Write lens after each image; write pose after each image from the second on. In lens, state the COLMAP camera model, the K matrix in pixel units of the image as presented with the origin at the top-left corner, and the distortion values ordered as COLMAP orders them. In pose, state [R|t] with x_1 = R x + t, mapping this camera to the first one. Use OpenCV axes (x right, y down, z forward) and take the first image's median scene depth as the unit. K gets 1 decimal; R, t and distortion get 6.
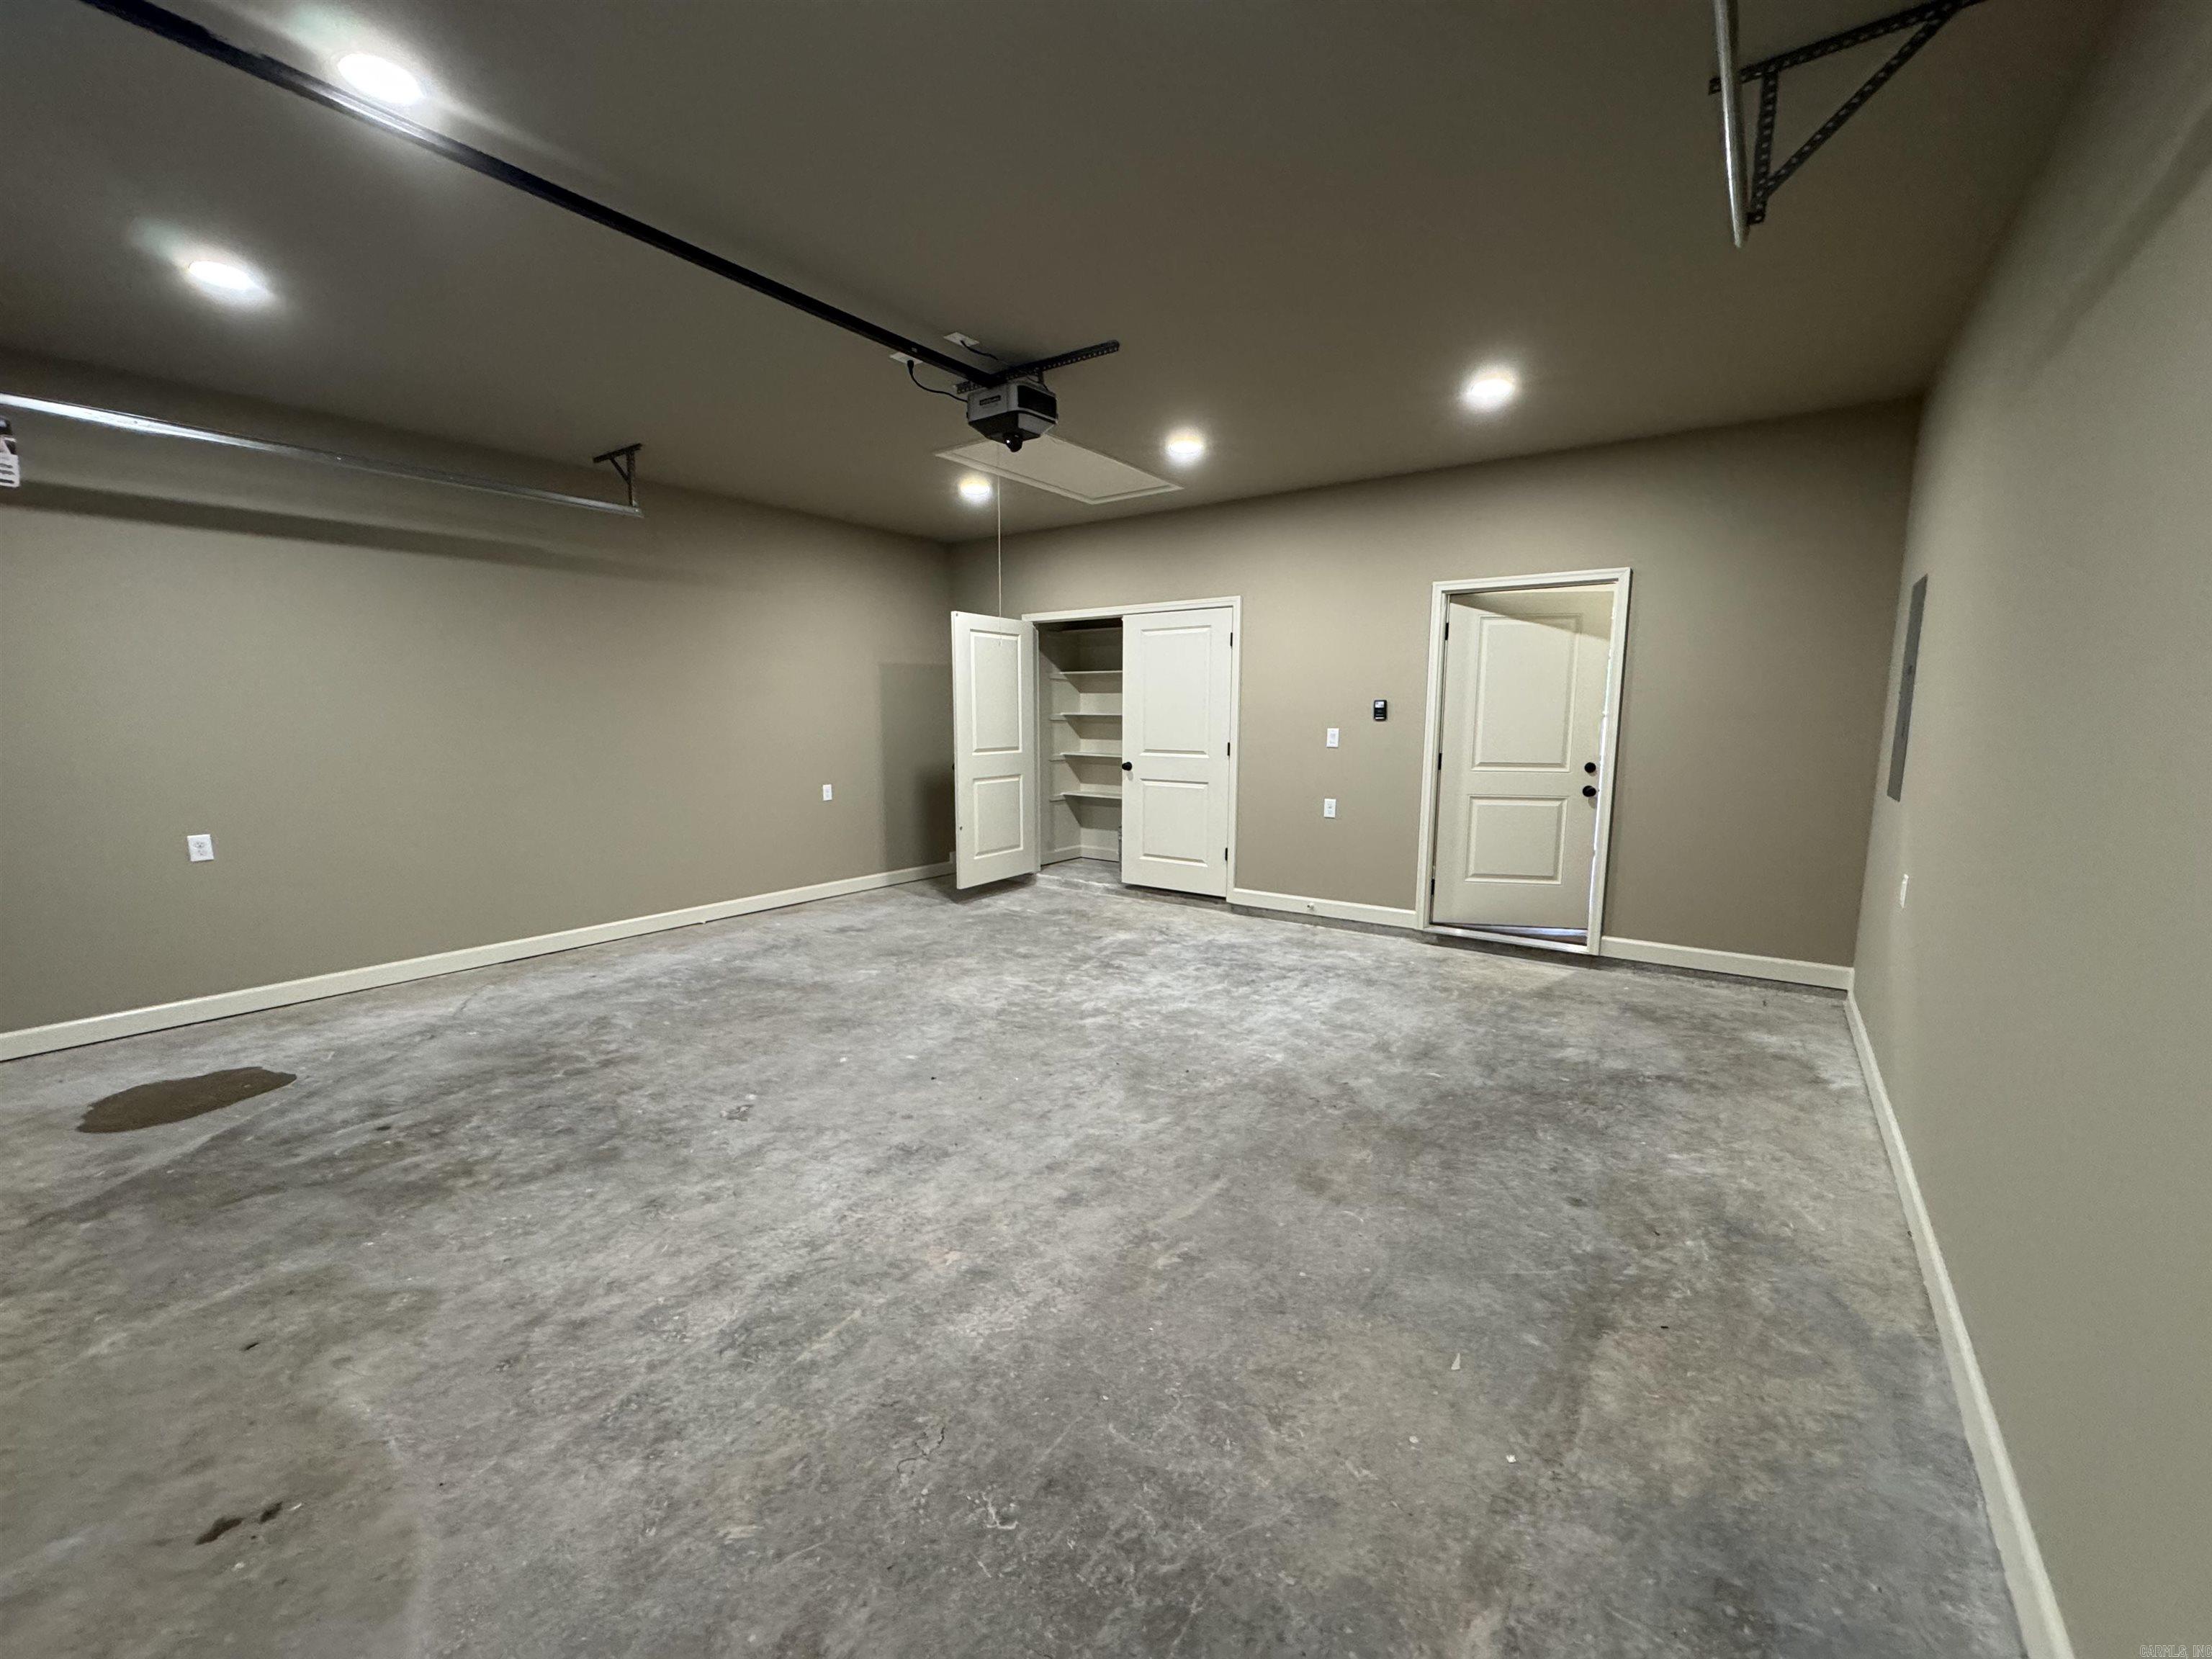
lens RADIAL K [[884.6, 0, 1105.1], [0, 884.6, 834.4], [0, 0, 1]] dist [-0.003210, 0.000363]
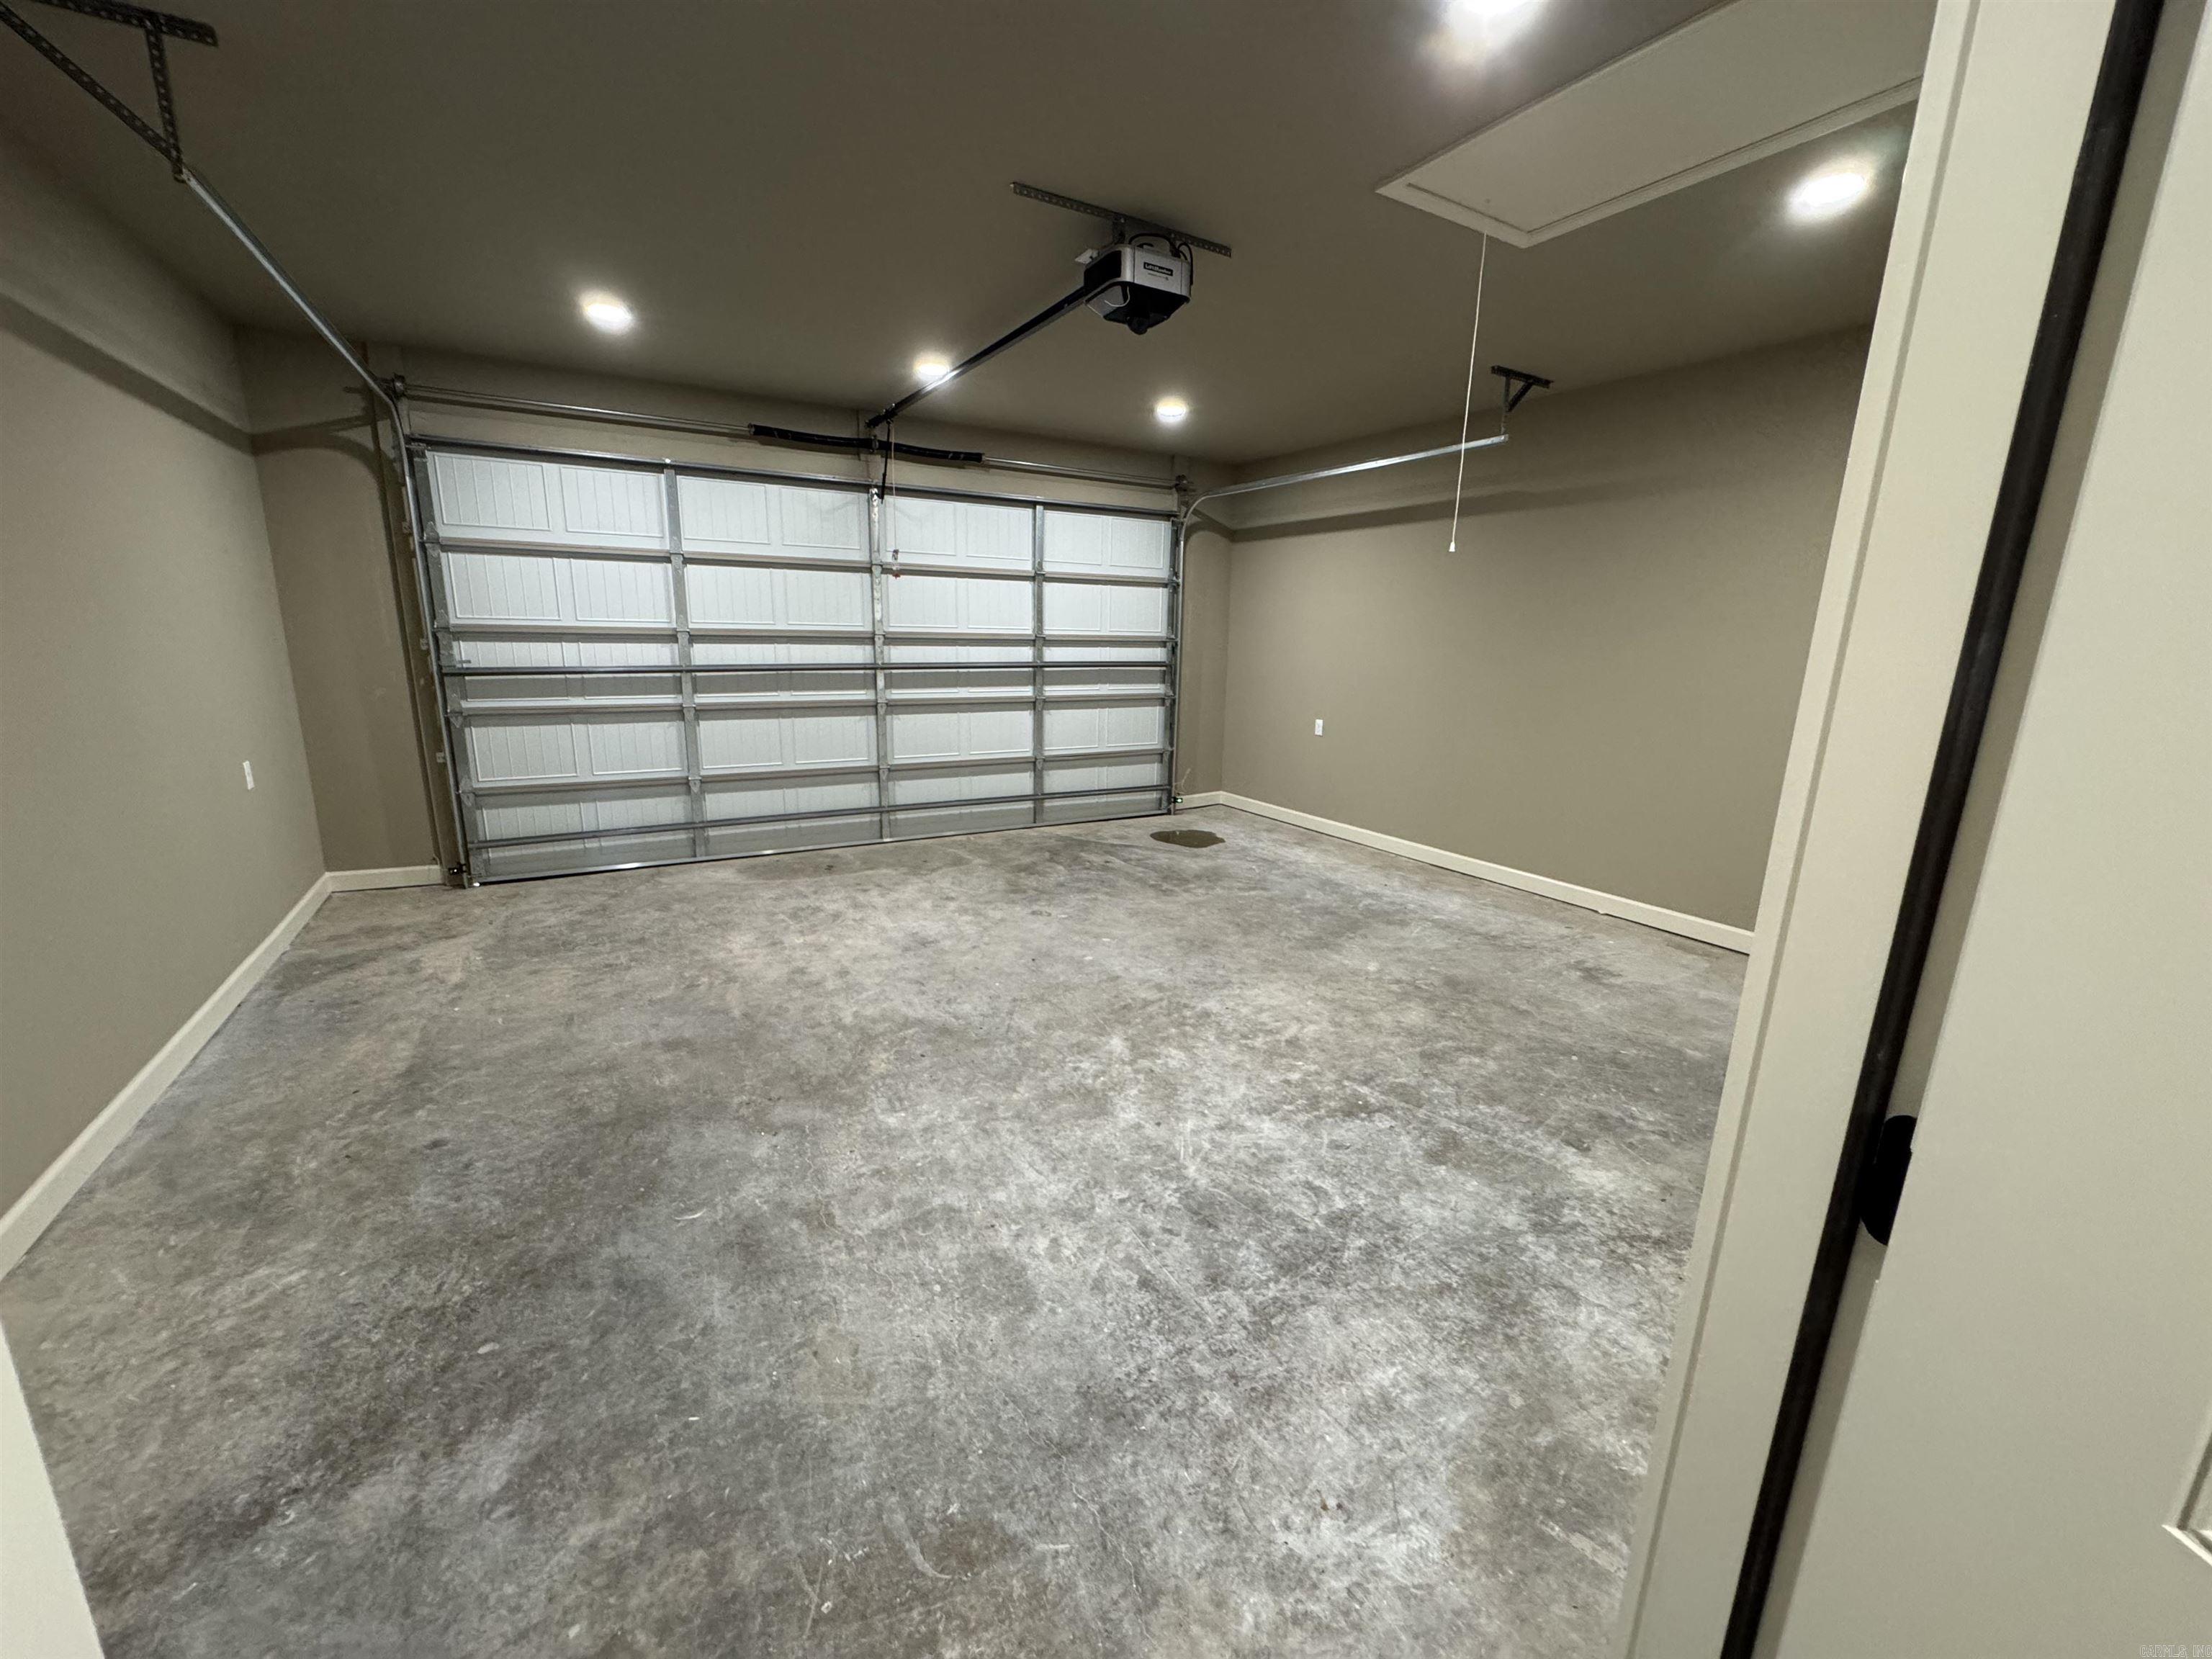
lens RADIAL K [[884.6, 0, 1105.1], [0, 884.6, 834.4], [0, 0, 1]] dist [-0.003210, 0.000363]
pose [[-0.392794, 0.195901, -0.898519, 0.735826], [-0.150602, 0.950154, 0.272996, -0.203053], [0.907211, 0.242550, -0.343711, 1.343749]]
